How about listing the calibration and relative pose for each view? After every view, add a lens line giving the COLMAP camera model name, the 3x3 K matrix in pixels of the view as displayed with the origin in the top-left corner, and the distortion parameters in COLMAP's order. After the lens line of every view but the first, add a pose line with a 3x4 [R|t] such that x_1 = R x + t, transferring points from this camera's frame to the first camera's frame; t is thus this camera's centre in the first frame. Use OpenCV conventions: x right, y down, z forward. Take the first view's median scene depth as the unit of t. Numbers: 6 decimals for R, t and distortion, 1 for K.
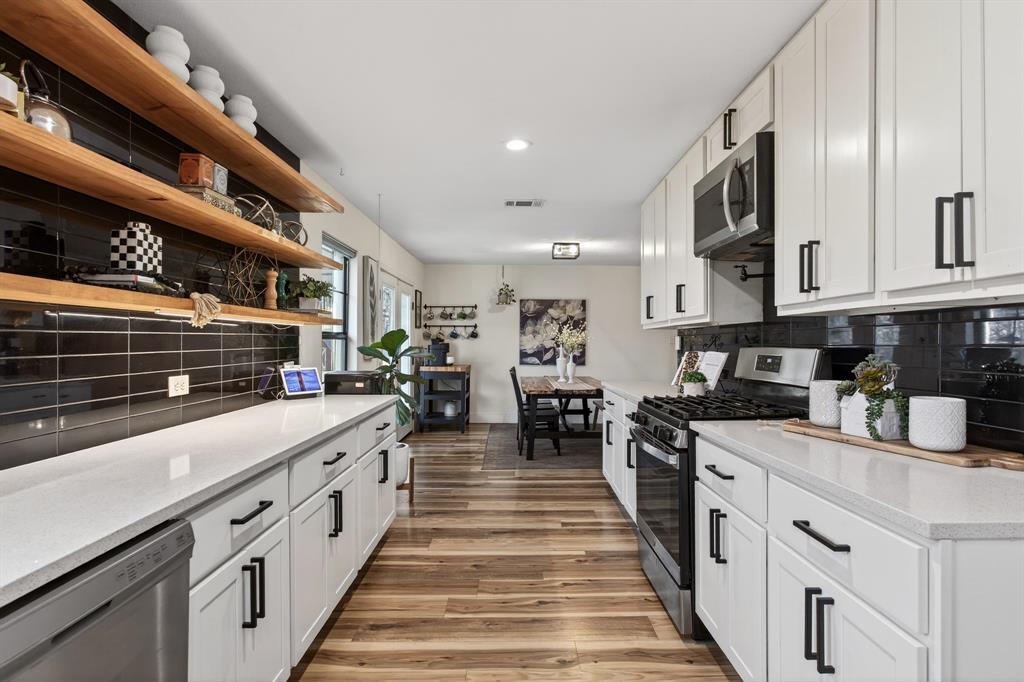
lens RADIAL K [[554.6, 0, 518.6], [0, 554.6, 353.4], [0, 0, 1]] dist [-0.007764, -0.001668]
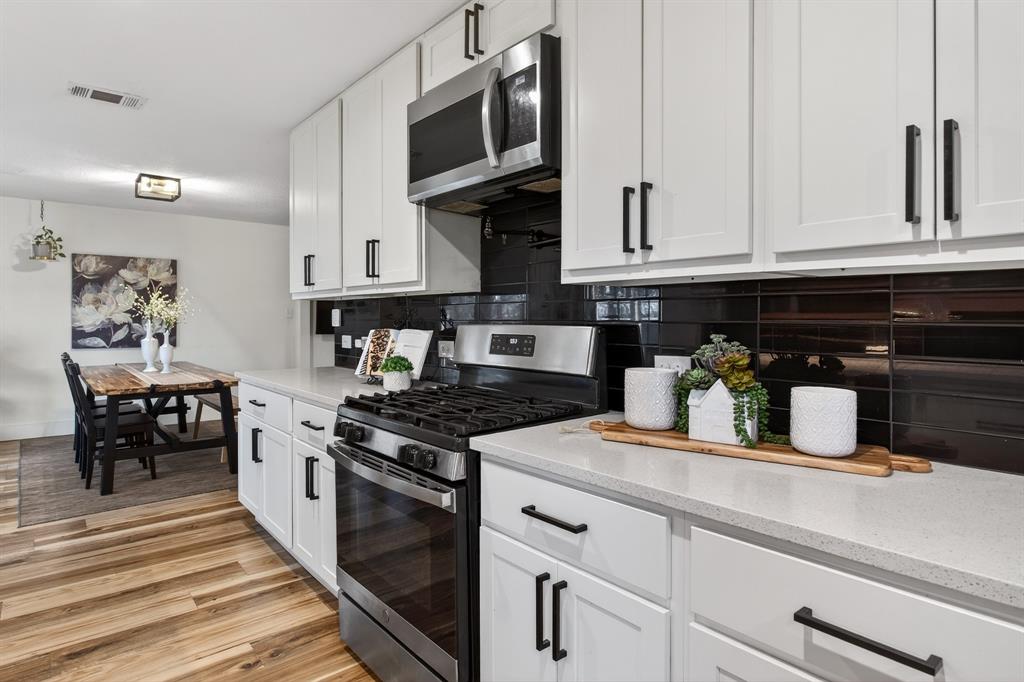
lens RADIAL K [[577.0, 0, 475.4], [0, 577.0, 324.7], [0, 0, 1]] dist [-0.010990, 0.000405]
pose [[0.795421, -0.008951, 0.605991, -0.071925], [0.011263, 0.999937, -0.000014, -0.009133], [-0.605953, 0.006837, 0.795471, 0.308740]]
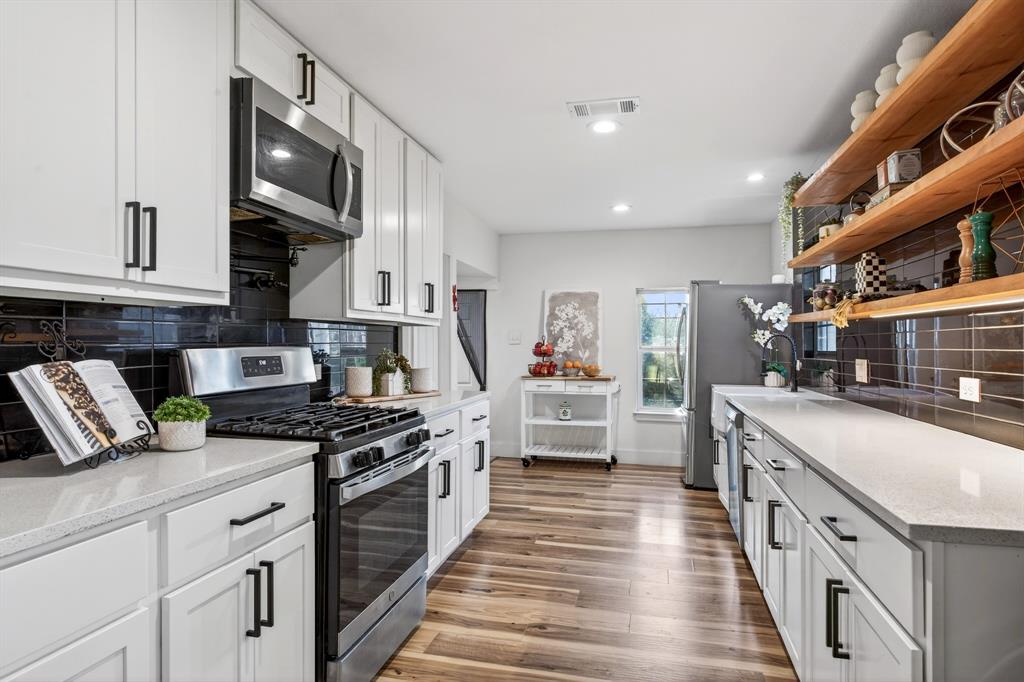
lens RADIAL K [[554.6, 0, 518.6], [0, 554.6, 353.4], [0, 0, 1]] dist [-0.007764, -0.001668]
pose [[-0.971134, -0.002512, 0.238521, -0.094531], [0.005755, 0.999407, 0.033956, -0.021675], [-0.238465, 0.034349, -0.970543, 1.395698]]
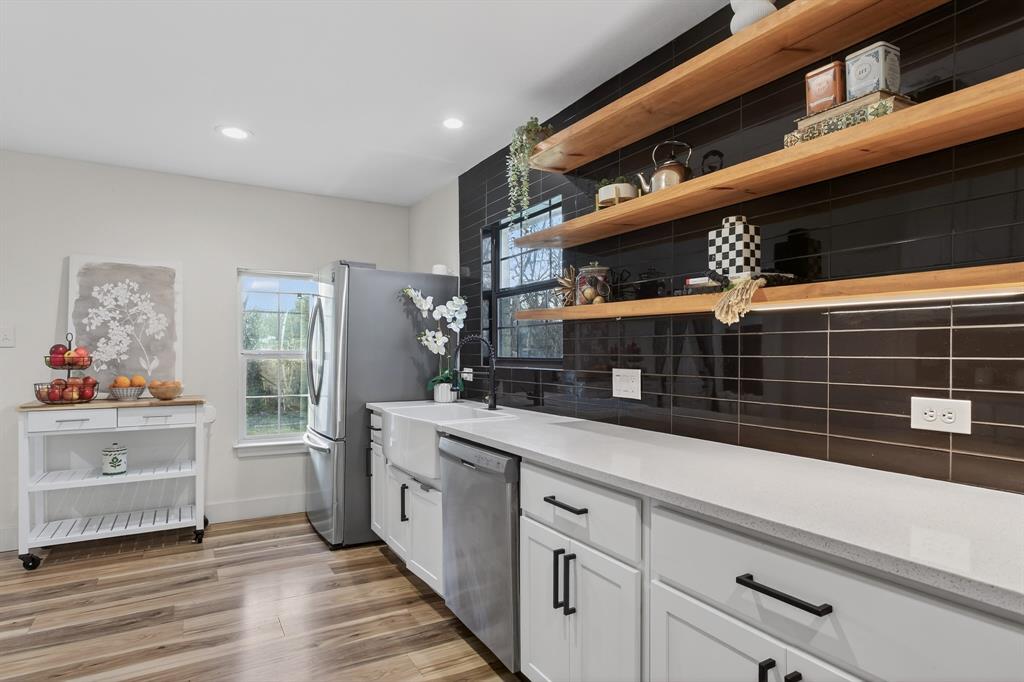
lens RADIAL K [[554.6, 0, 518.6], [0, 554.6, 353.4], [0, 0, 1]] dist [-0.007764, -0.001668]
pose [[-0.865826, 0.002167, -0.500341, 0.058980], [-0.011104, 0.999661, 0.023546, -0.012212], [0.500223, 0.025942, -0.865508, 0.897259]]
